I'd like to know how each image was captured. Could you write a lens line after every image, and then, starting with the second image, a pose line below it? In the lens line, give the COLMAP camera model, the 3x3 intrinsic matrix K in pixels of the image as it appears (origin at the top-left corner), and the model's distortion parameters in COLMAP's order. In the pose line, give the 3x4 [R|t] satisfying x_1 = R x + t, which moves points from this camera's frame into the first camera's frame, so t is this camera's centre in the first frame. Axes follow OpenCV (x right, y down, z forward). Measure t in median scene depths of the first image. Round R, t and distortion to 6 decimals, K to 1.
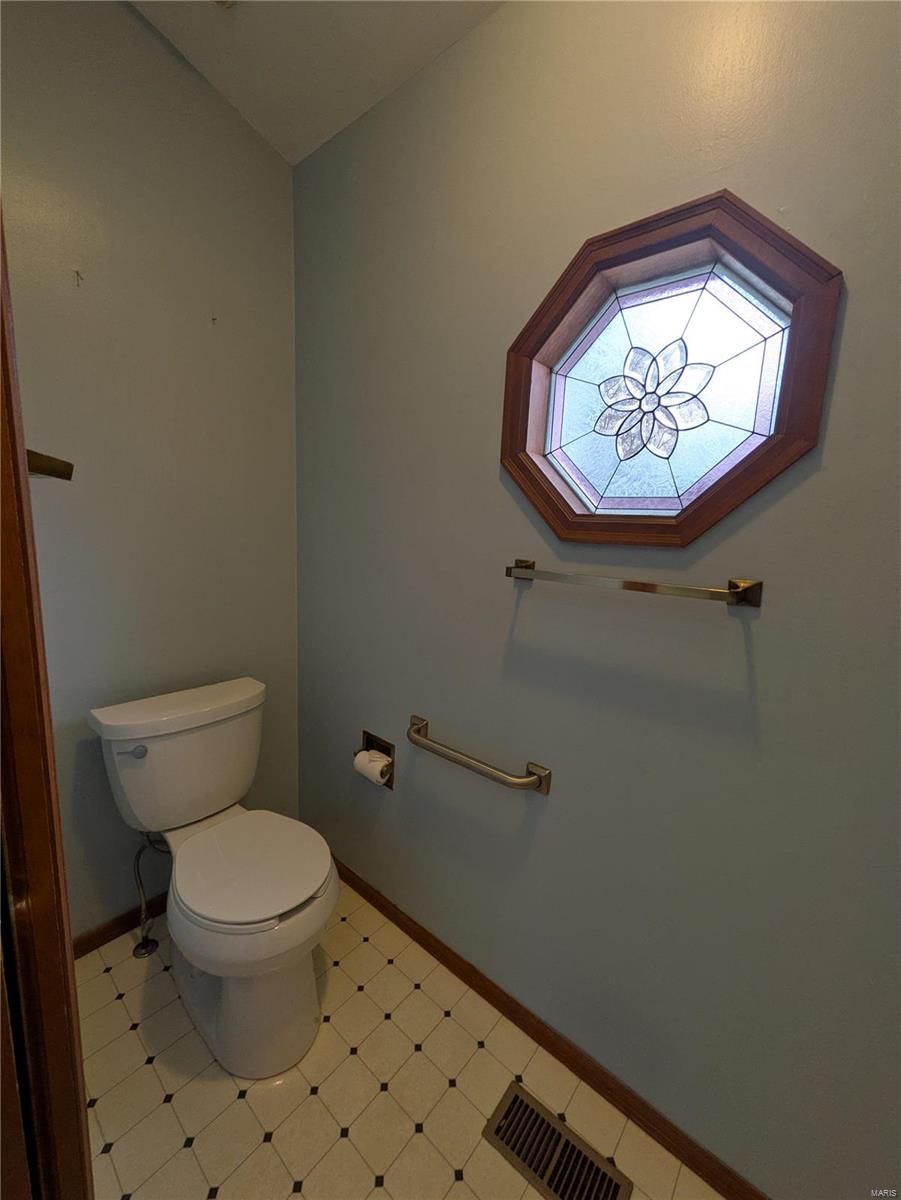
lens RADIAL K [[476.3, 0, 441.1], [0, 476.3, 603.6], [0, 0, 1]] dist [0.001450, -0.000063]
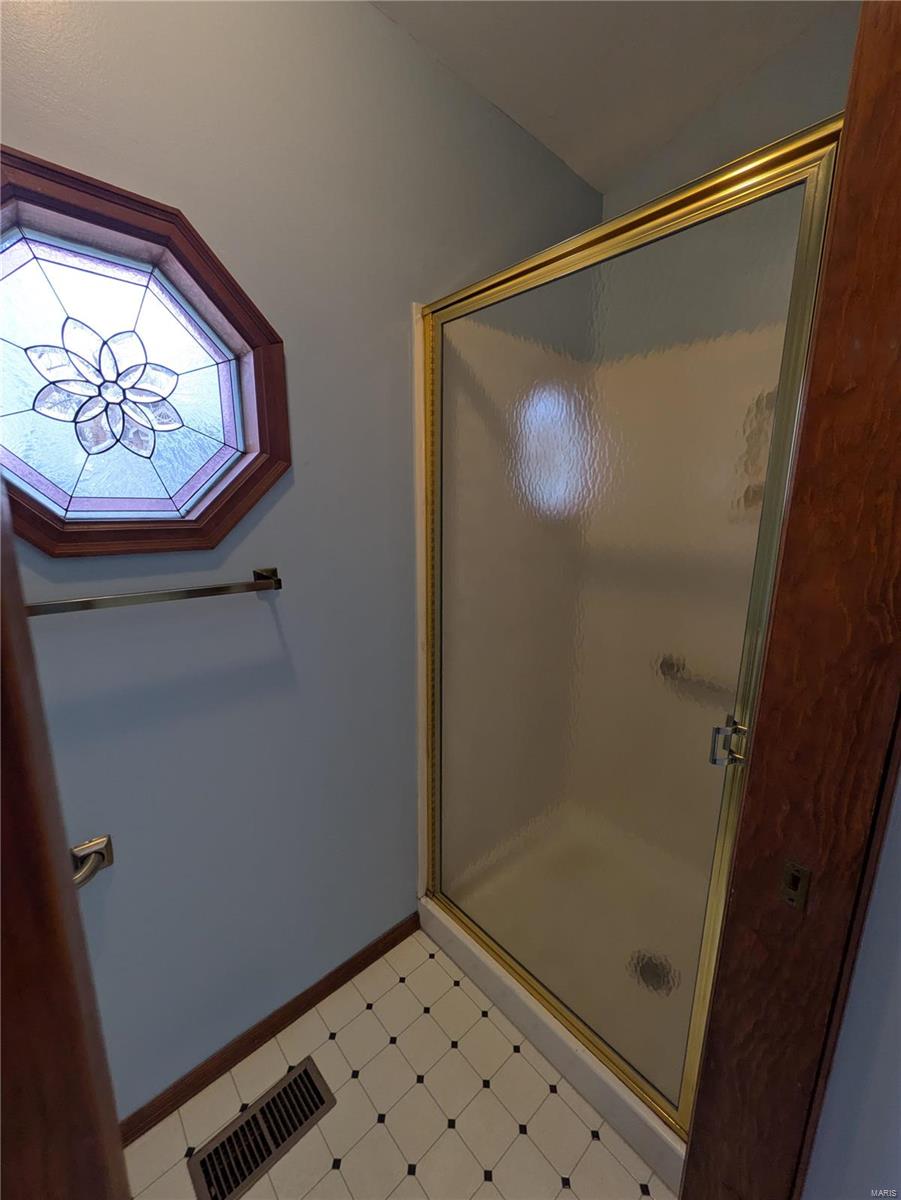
lens RADIAL K [[476.3, 0, 441.7], [0, 476.3, 600.2], [0, 0, 1]] dist [0.001450, -0.000063]
pose [[0.128971, -0.242308, 0.961589, -0.446567], [0.160231, 0.962037, 0.220930, -0.145131], [-0.978618, 0.125583, 0.162900, 0.297398]]
